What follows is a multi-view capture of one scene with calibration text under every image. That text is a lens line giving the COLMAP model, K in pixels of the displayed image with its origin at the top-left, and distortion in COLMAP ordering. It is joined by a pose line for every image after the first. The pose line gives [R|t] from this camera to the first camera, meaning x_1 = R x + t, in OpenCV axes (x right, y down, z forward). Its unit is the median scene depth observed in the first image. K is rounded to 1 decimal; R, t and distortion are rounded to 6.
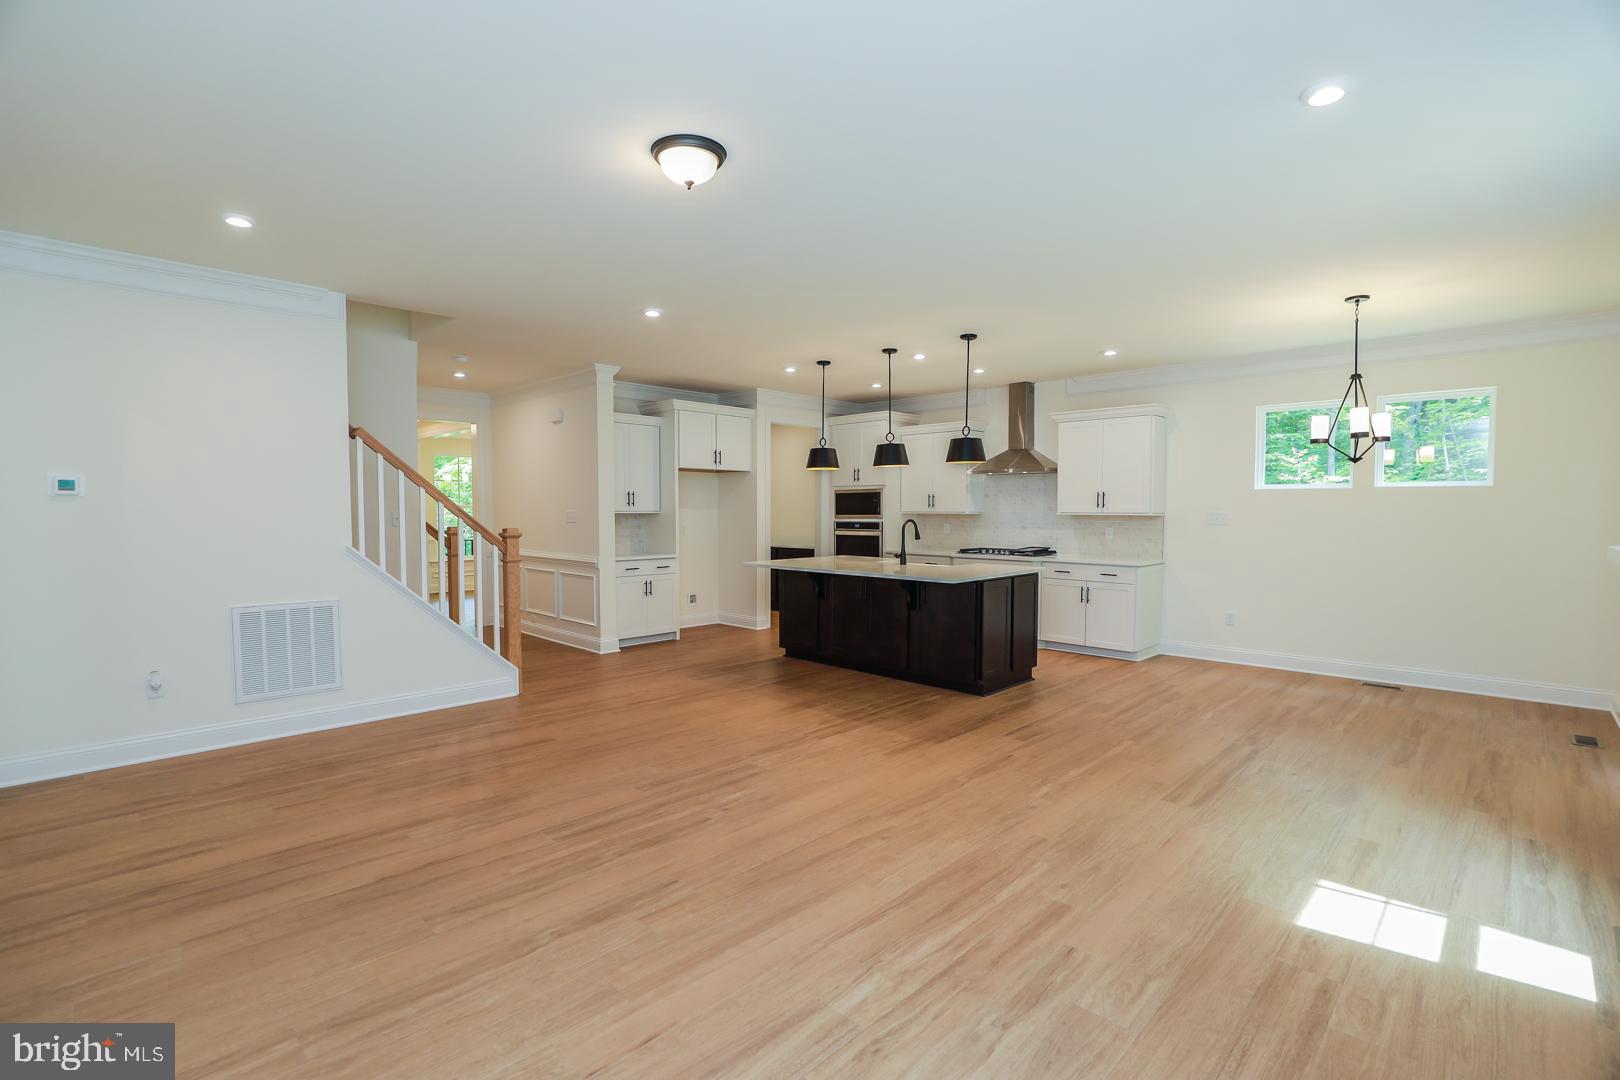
lens RADIAL K [[742.8, 0, 816.4], [0, 742.8, 514.8], [0, 0, 1]] dist [-0.020304, -0.000349]
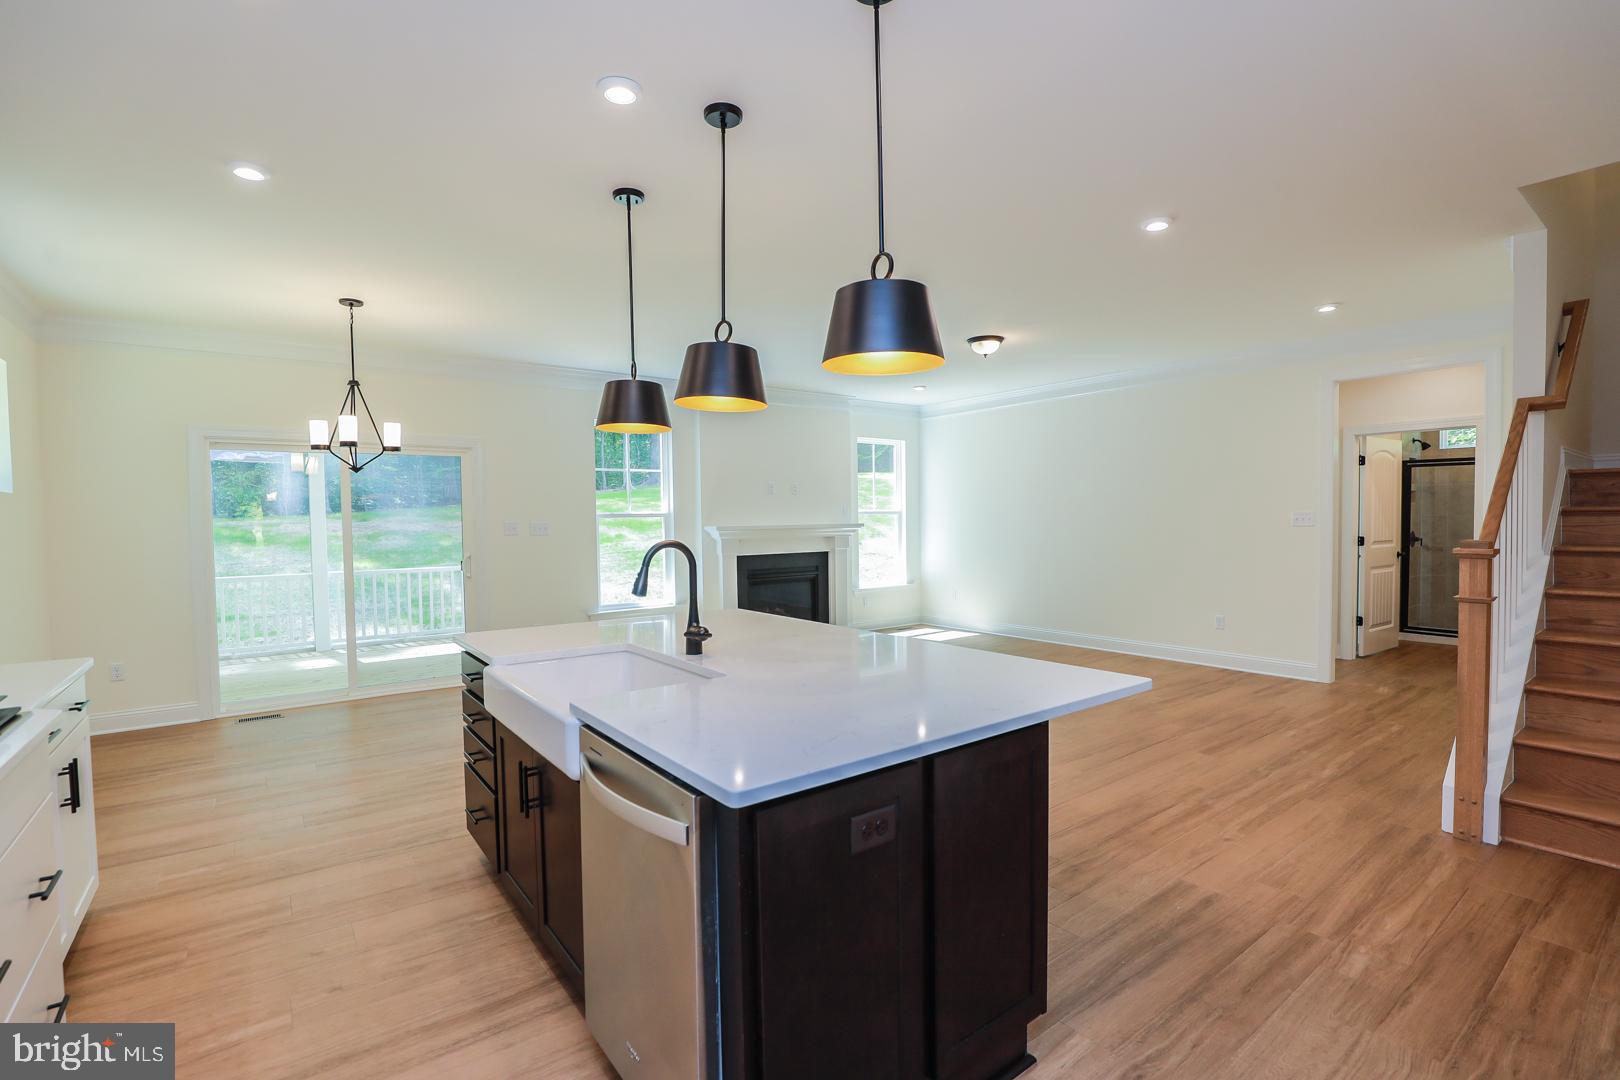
lens RADIAL K [[742.8, 0, 816.4], [0, 742.8, 514.8], [0, 0, 1]] dist [-0.020304, -0.000349]
pose [[-0.988263, 0.011452, 0.152332, -0.014708], [0.012906, 0.999880, 0.008556, -0.013962], [-0.152216, 0.010422, -0.988292, 1.872763]]
